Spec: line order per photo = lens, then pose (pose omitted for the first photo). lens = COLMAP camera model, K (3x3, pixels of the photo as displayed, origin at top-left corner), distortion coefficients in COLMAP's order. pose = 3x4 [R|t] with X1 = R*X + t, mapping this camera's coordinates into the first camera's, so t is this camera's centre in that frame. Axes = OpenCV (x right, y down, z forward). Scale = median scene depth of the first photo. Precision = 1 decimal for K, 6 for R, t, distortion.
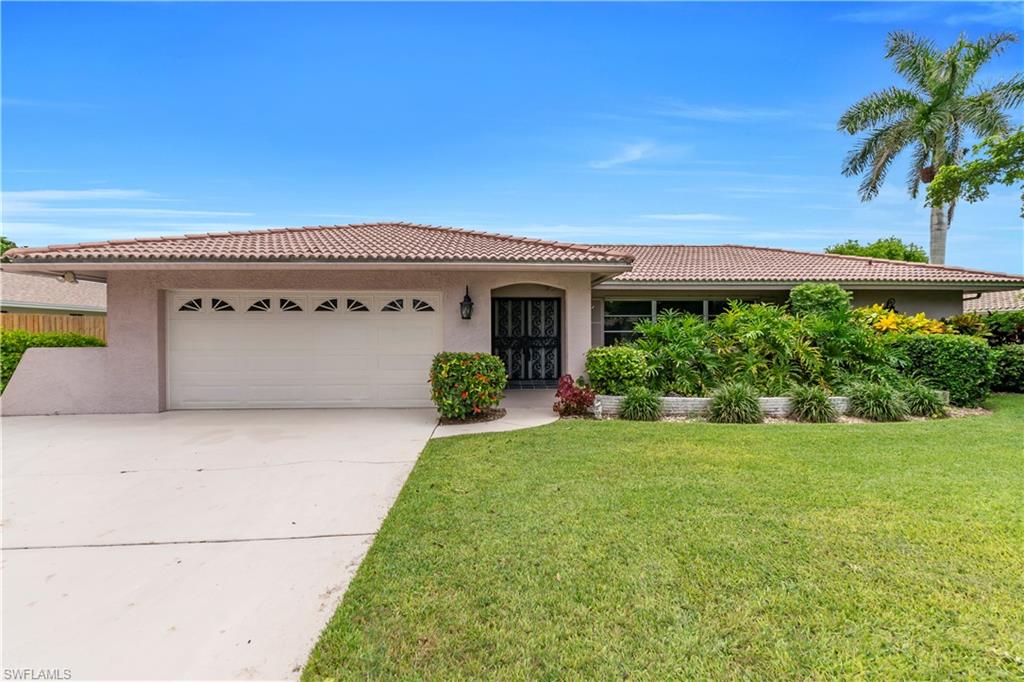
lens RADIAL K [[498.9, 0, 512.0], [0, 498.9, 341.0], [0, 0, 1]] dist [0.002163, 0.000453]
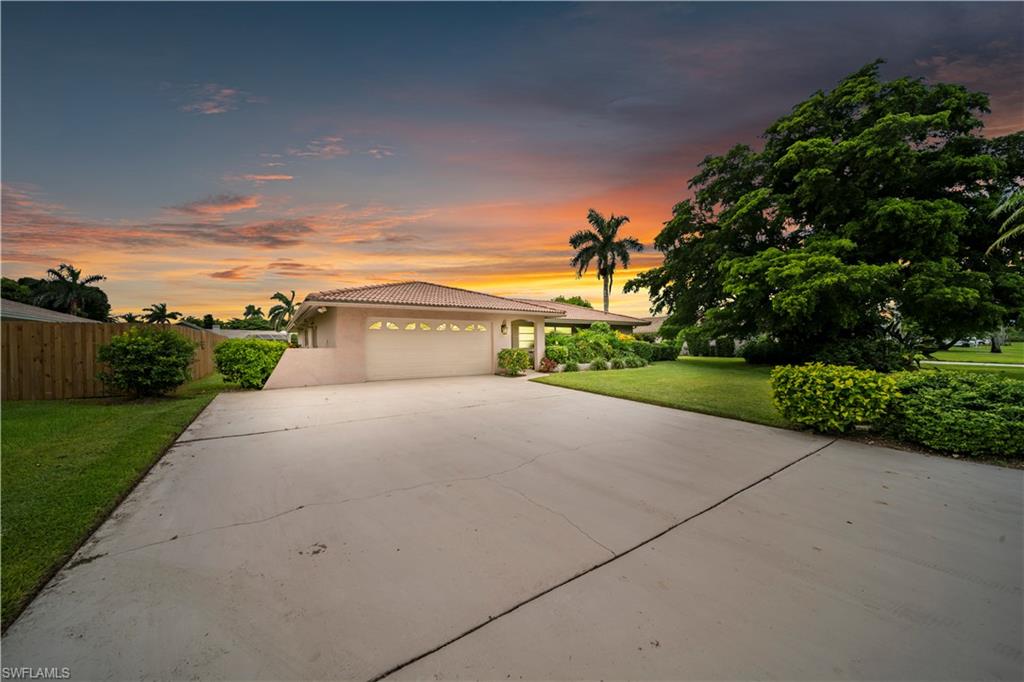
lens RADIAL K [[353.7, 0, 512.6], [0, 353.7, 343.4], [0, 0, 1]] dist [0.000496, -0.000313]
pose [[0.858004, -0.003141, 0.513634, -0.392645], [0.011318, 0.999854, -0.012791, 0.008788], [-0.513519, 0.016788, 0.857914, -0.186305]]
